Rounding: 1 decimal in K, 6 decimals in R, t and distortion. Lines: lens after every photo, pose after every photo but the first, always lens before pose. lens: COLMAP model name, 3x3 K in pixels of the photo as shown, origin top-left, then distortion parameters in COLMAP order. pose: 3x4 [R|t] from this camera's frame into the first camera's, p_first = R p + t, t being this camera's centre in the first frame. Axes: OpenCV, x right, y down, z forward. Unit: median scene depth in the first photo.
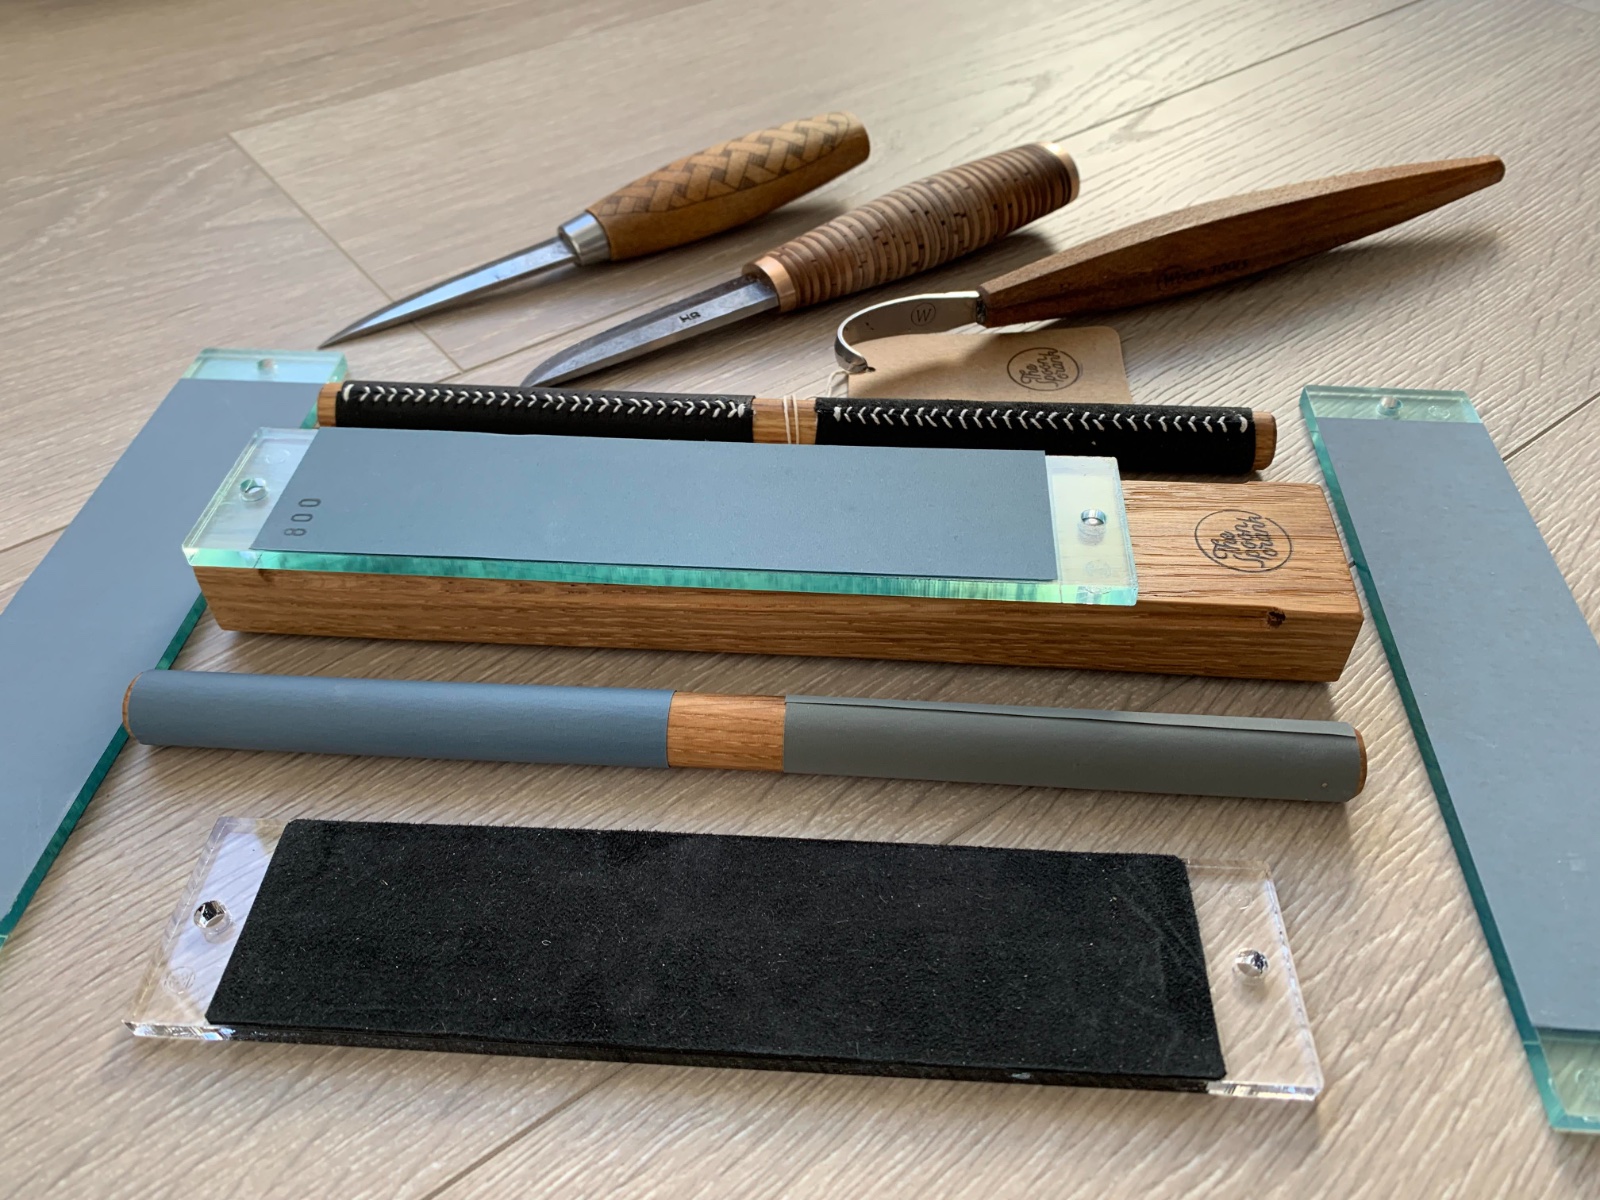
lens RADIAL K [[1244.3, 0, 784.4], [0, 1244.3, 591.4], [0, 0, 1]] dist [-0.012255, -0.003483]
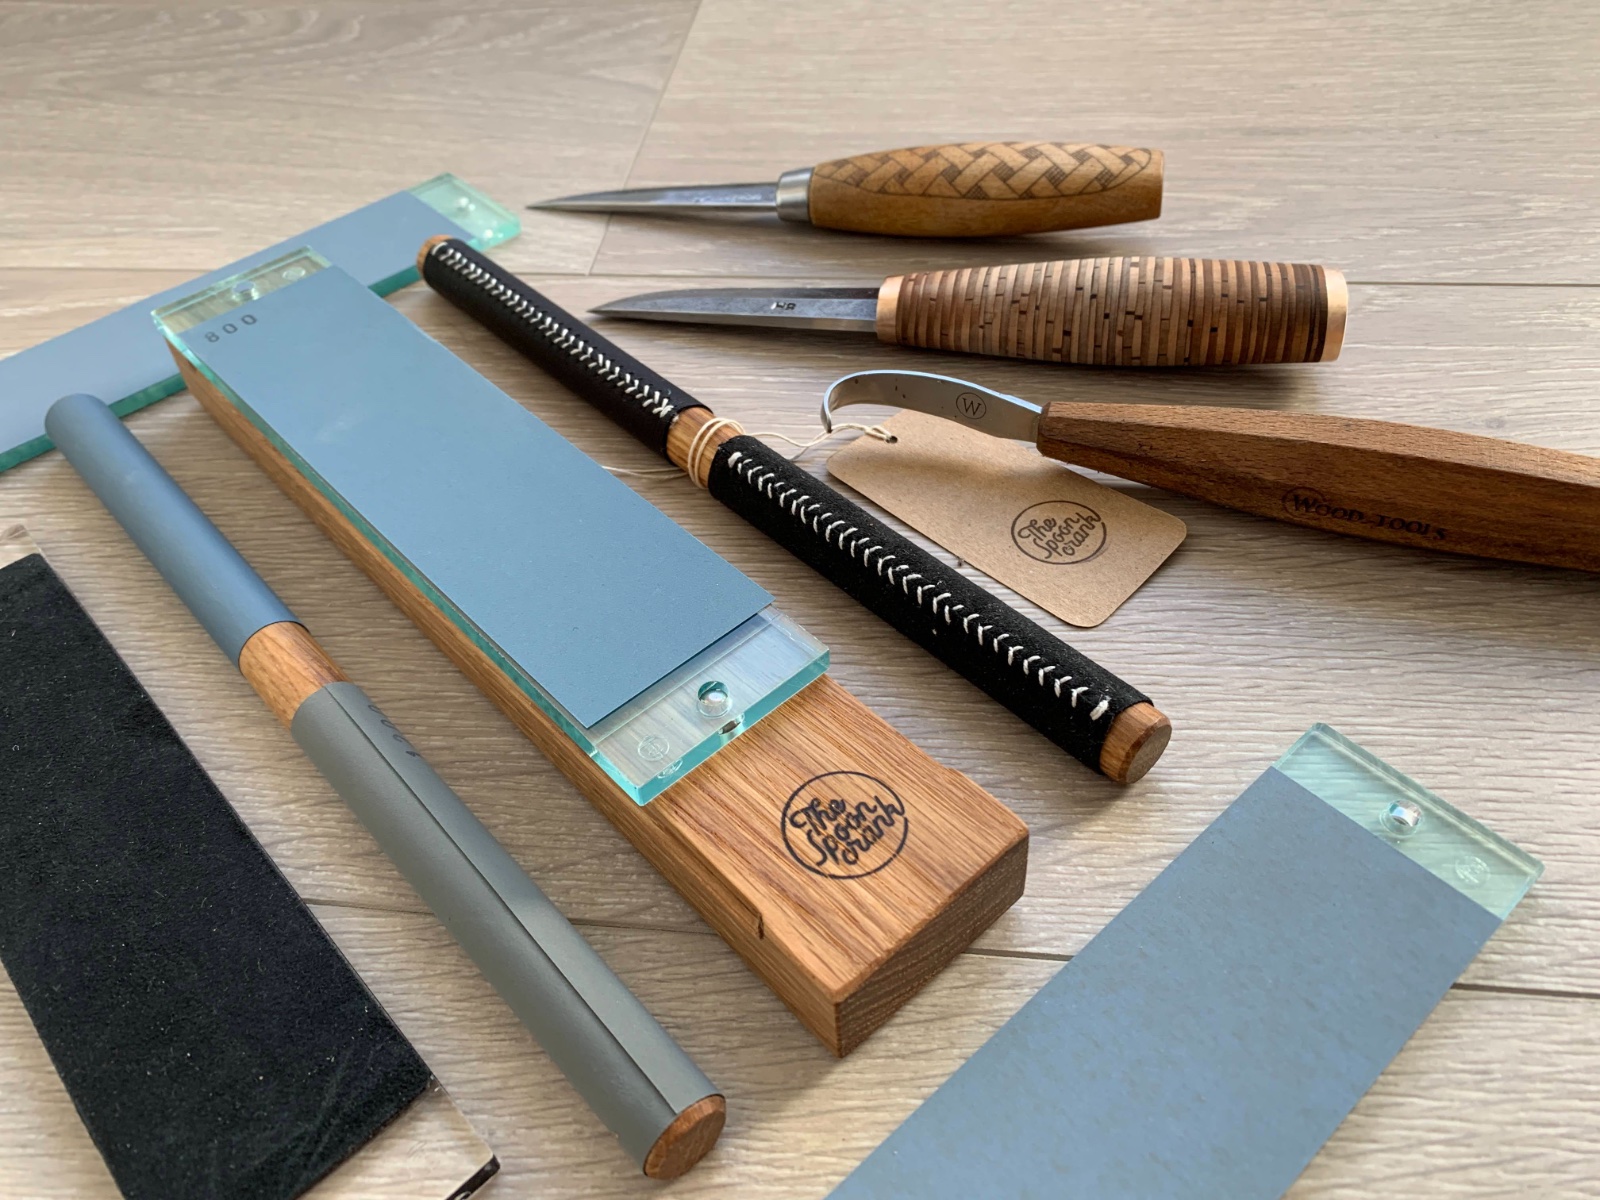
lens RADIAL K [[1244.3, 0, 791.9], [0, 1244.3, 604.0], [0, 0, 1]] dist [-0.012255, -0.003483]
pose [[0.730757, 0.479317, -0.486055, 0.542444], [-0.446117, 0.874262, 0.191431, -0.238856], [0.516696, 0.076948, 0.852704, 0.288550]]
